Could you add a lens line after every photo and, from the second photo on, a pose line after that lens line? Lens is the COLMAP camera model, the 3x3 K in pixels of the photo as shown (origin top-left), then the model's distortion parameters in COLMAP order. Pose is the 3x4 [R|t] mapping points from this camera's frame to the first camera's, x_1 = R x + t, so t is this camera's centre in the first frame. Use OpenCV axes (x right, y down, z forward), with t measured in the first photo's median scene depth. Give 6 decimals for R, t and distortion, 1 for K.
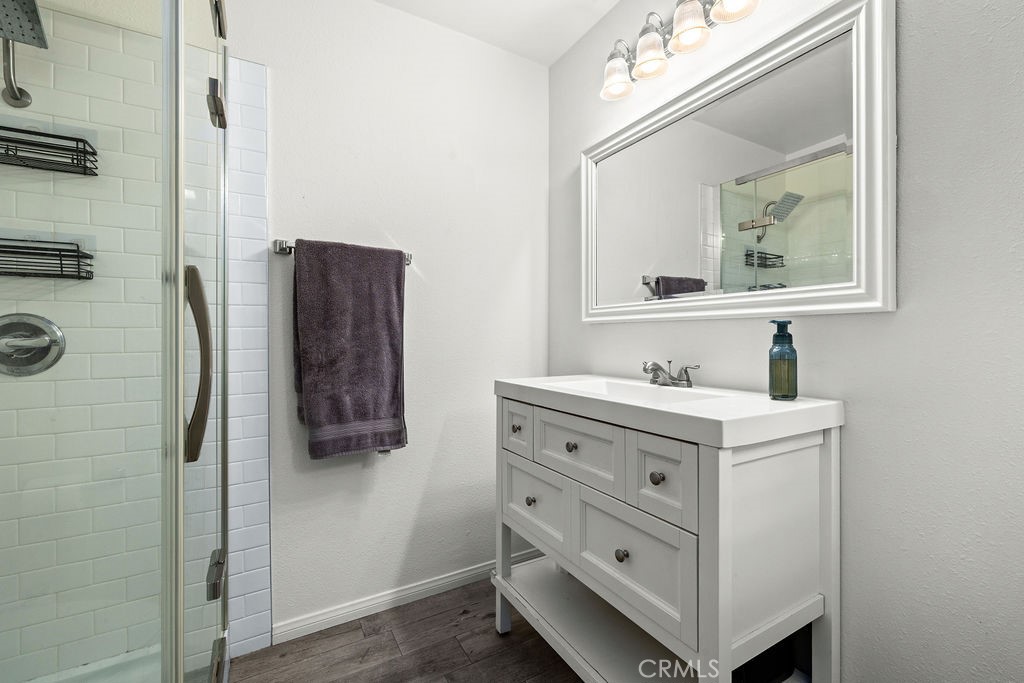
lens RADIAL K [[429.0, 0, 512.0], [0, 429.0, 341.5], [0, 0, 1]] dist [-0.000167, 0.000180]
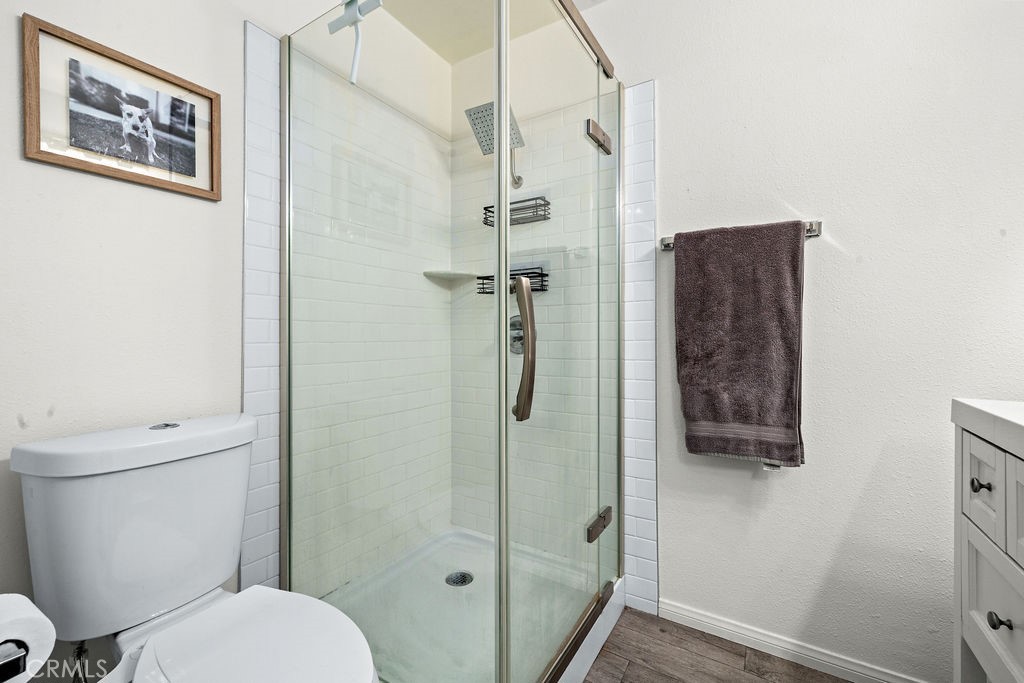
lens RADIAL K [[434.2, 0, 506.1], [0, 434.2, 333.8], [0, 0, 1]] dist [0.000870, 0.000330]
pose [[0.464666, 0.005792, -0.885467, 0.218261], [-0.005179, 0.999979, 0.003823, -0.001478], [0.885471, 0.002810, 0.464686, 0.150459]]
